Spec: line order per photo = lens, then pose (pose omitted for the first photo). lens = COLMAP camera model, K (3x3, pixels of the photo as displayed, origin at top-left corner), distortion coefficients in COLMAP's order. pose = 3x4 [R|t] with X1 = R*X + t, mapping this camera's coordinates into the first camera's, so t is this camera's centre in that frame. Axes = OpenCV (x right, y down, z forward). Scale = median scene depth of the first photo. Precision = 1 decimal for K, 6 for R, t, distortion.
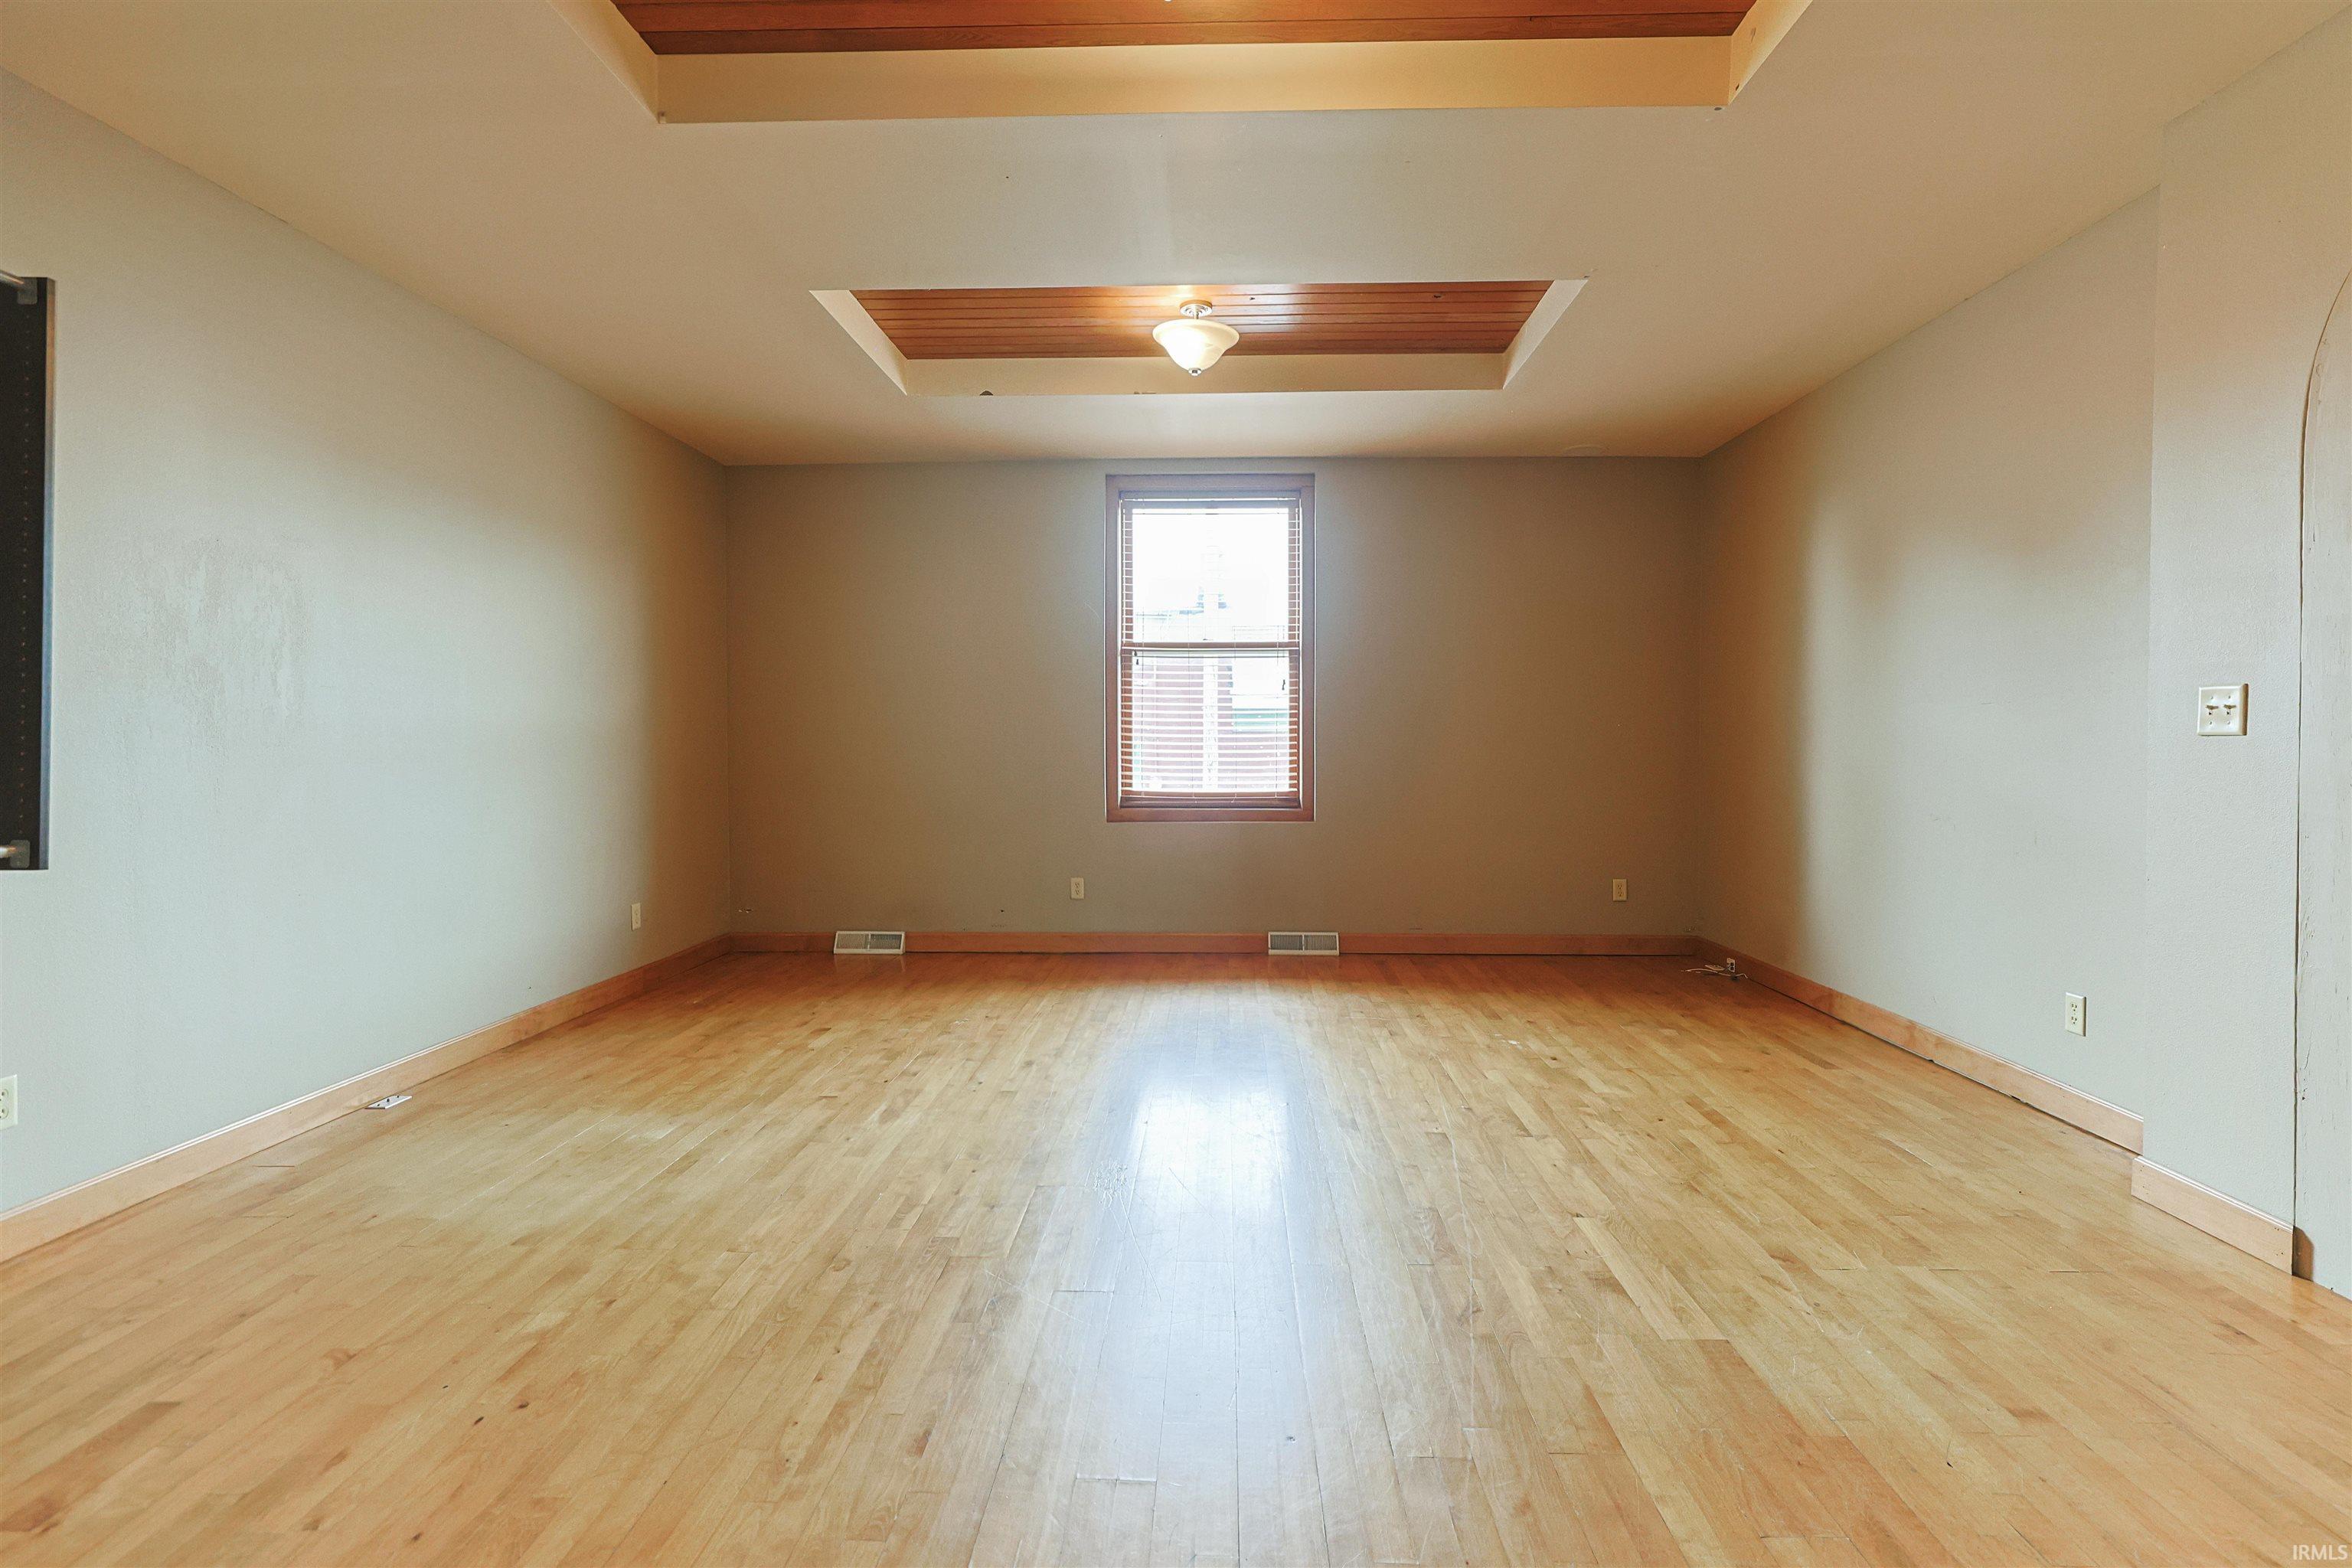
lens RADIAL K [[1142.7, 0, 1182.9], [0, 1142.7, 772.8], [0, 0, 1]] dist [-0.019767, 0.011418]
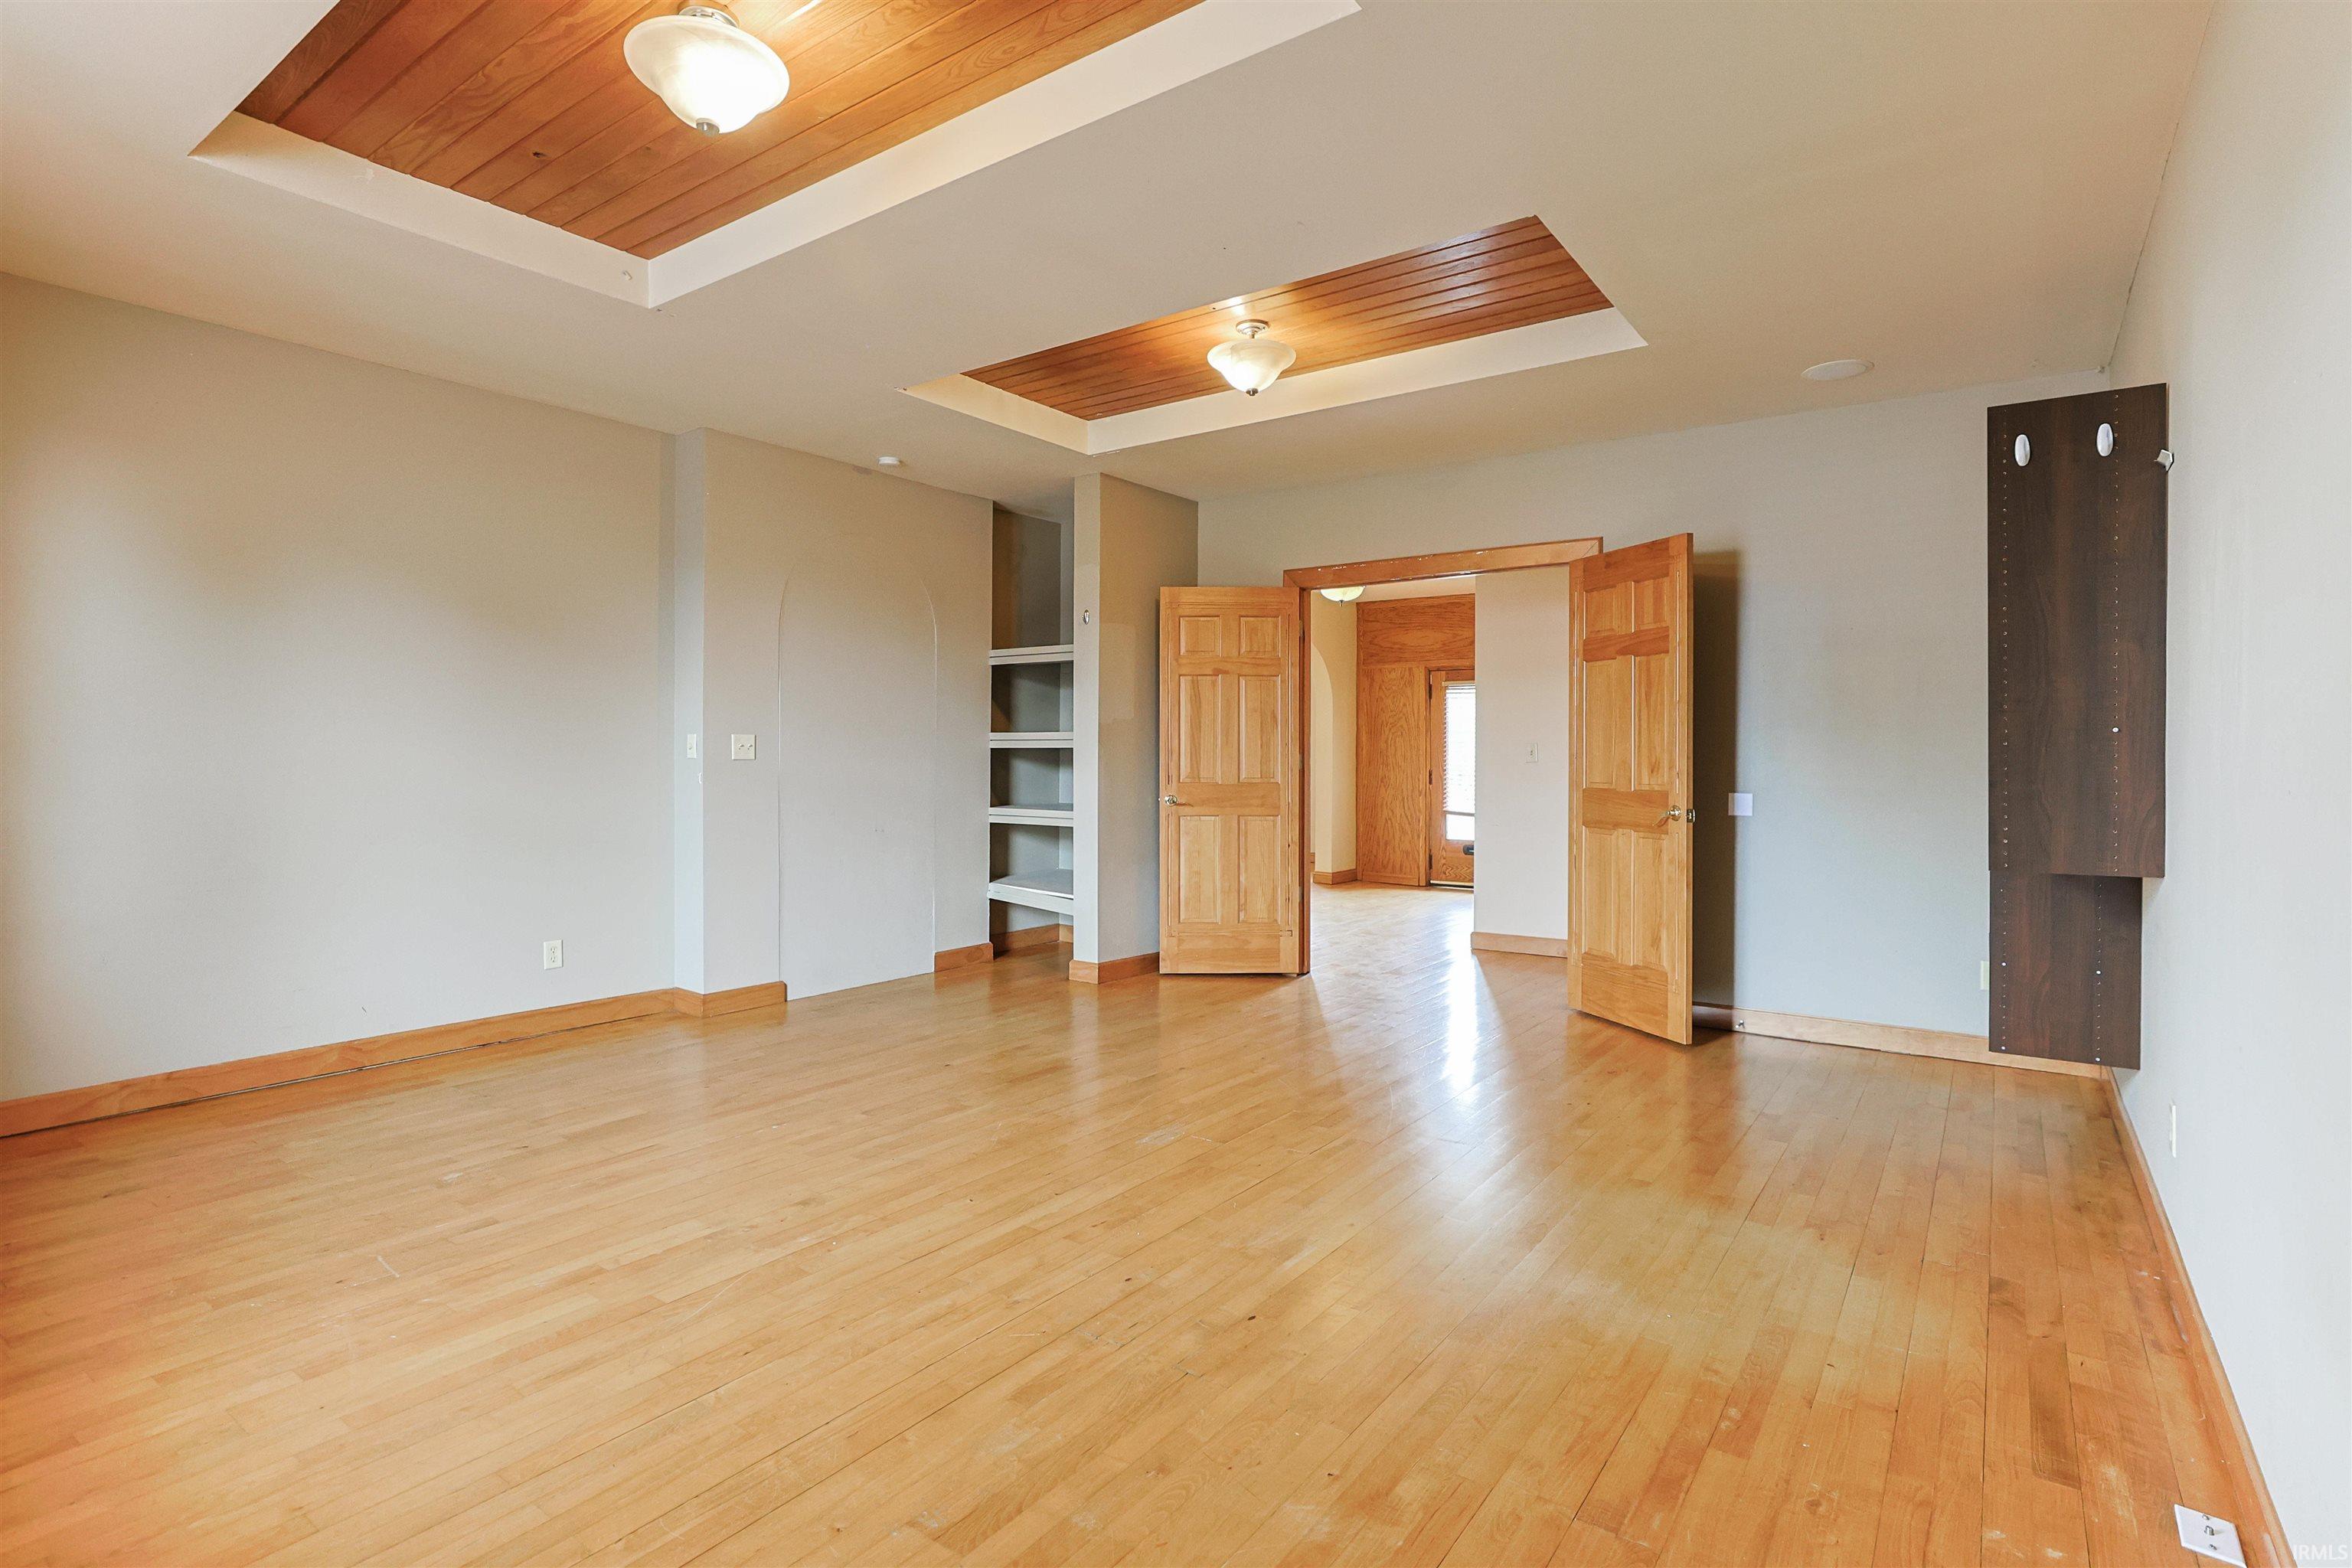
lens RADIAL K [[1141.5, 0, 1180.0], [0, 1141.5, 761.4], [0, 0, 1]] dist [-0.016517, 0.011663]
pose [[-0.830822, -0.002181, 0.556534, -0.673628], [0.014944, 0.999544, 0.026227, -0.055180], [-0.556337, 0.030107, -0.830411, 1.800346]]
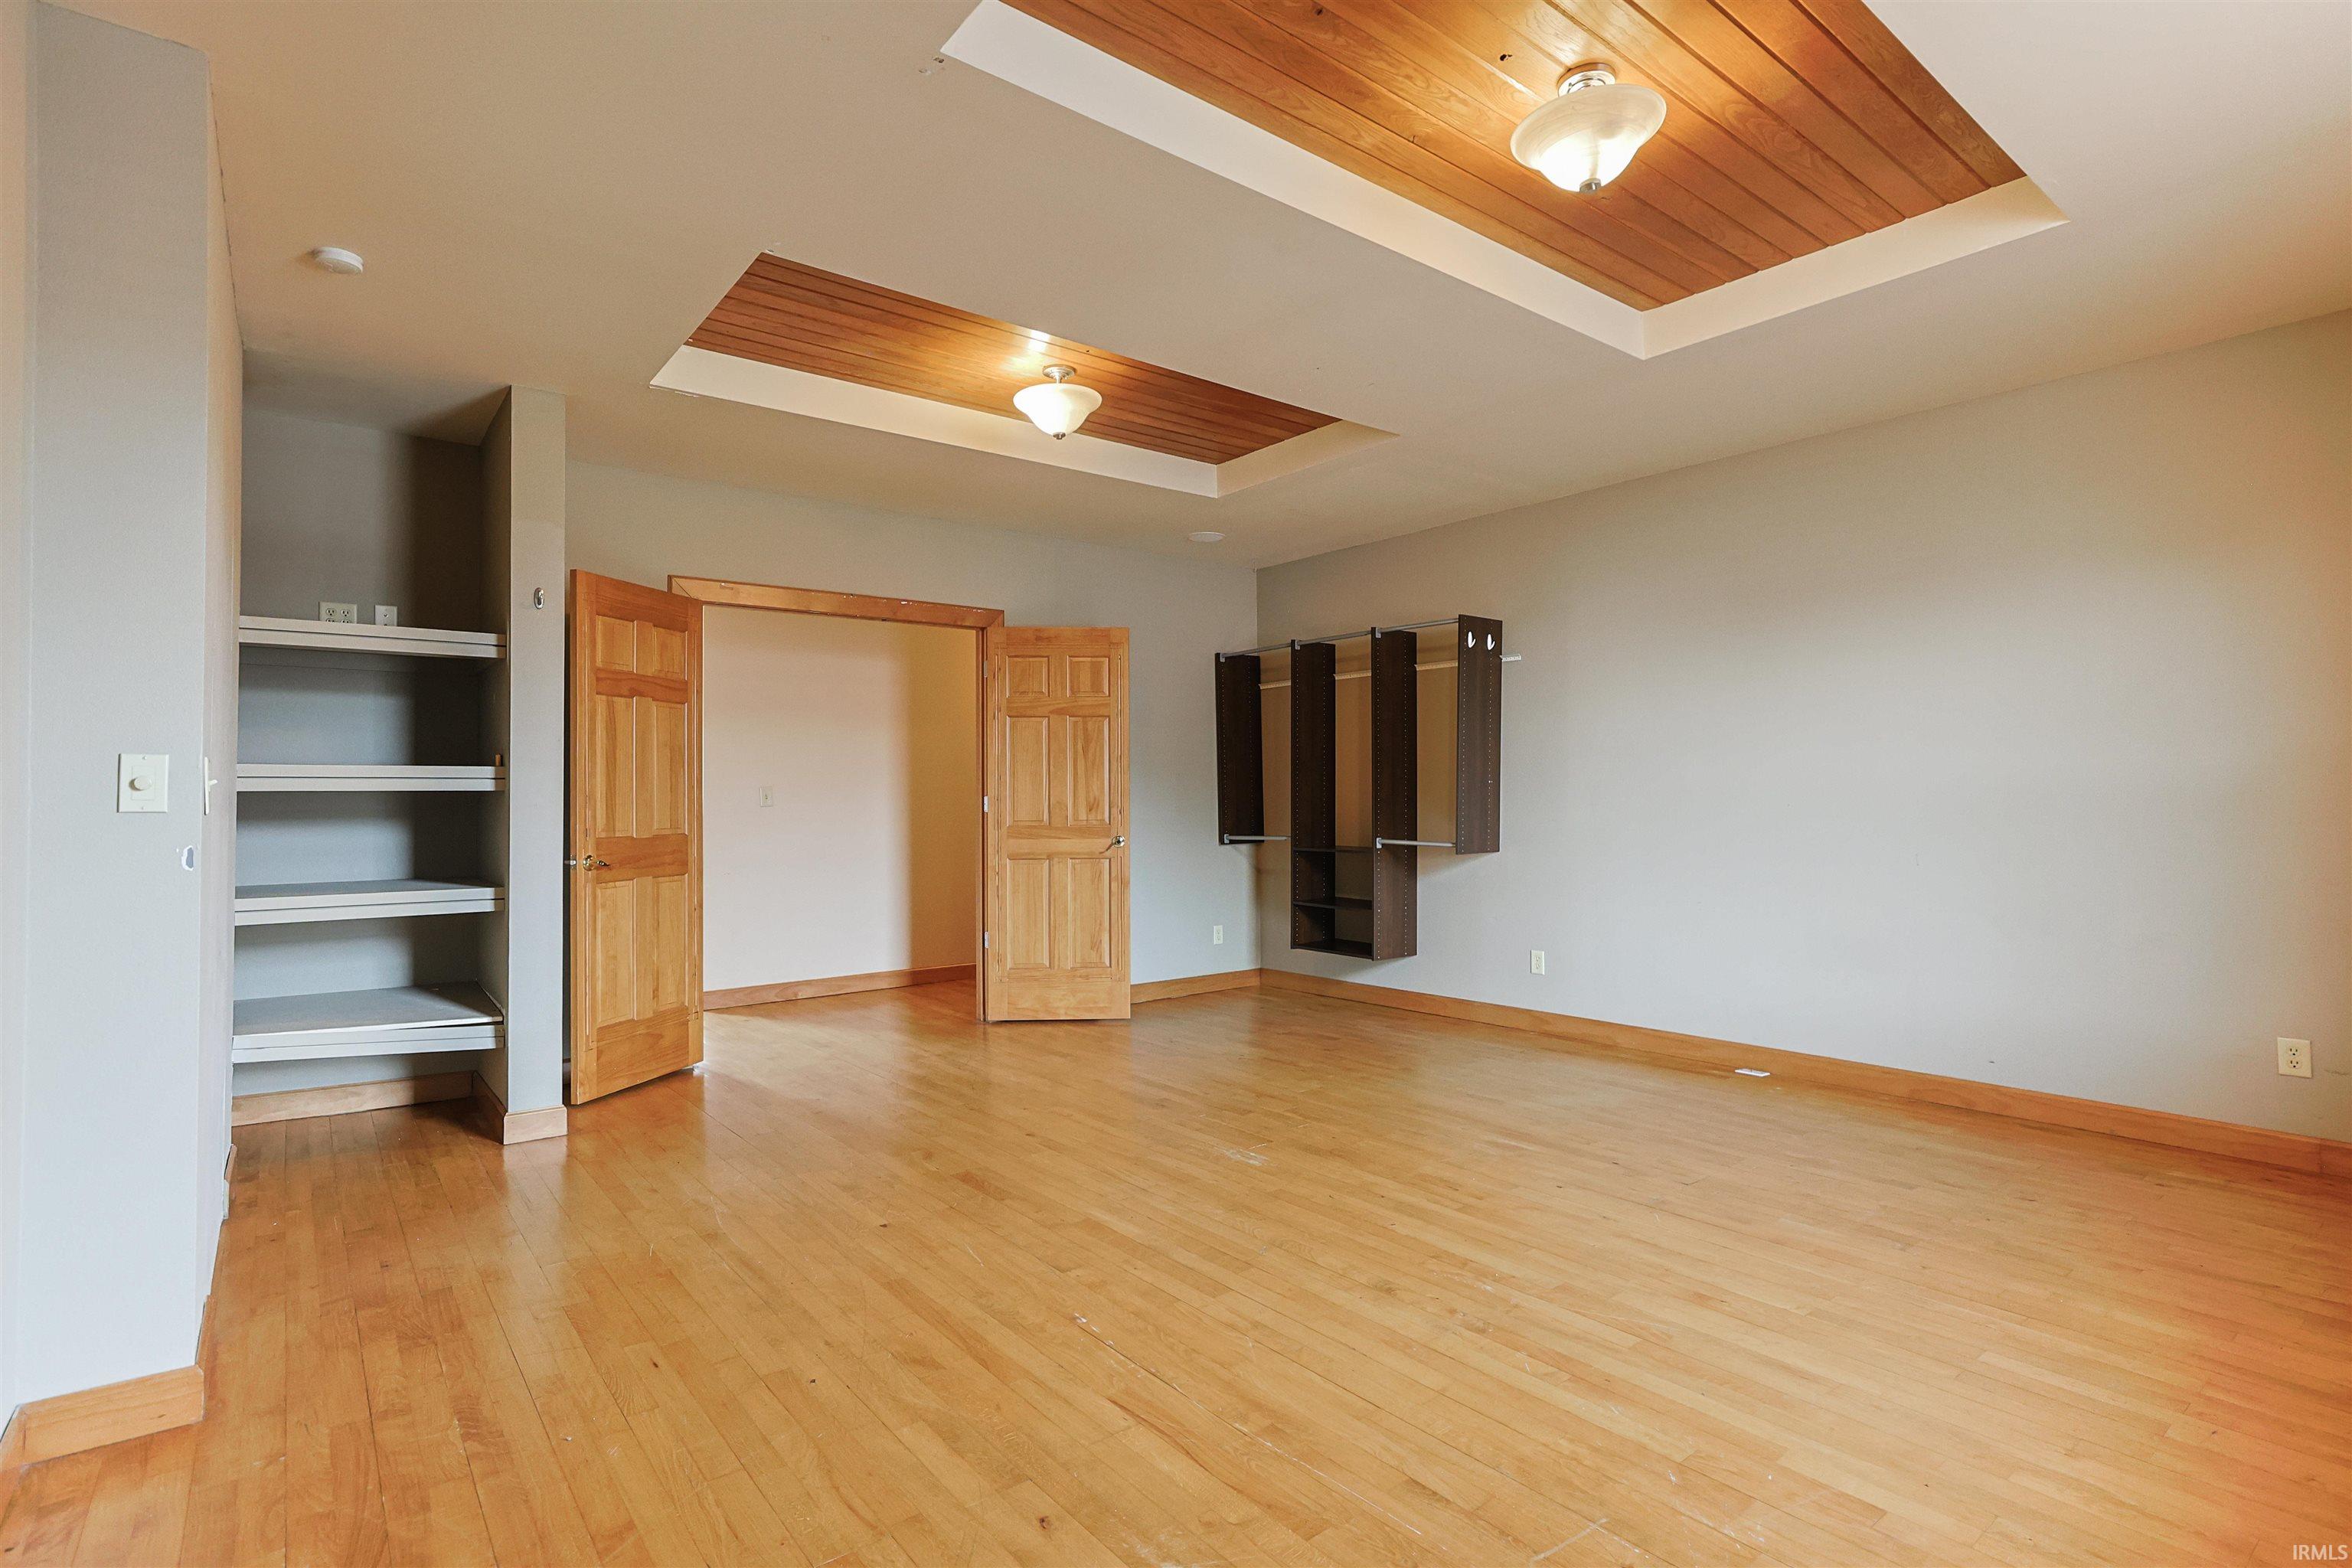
lens RADIAL K [[1140.1, 0, 1181.5], [0, 1140.1, 778.0], [0, 0, 1]] dist [-0.000411, 0.000313]
pose [[-0.765510, -0.002642, -0.643419, 0.729295], [-0.008579, 0.999945, 0.006101, -0.058513], [0.643367, 0.010190, -0.765490, 1.756067]]
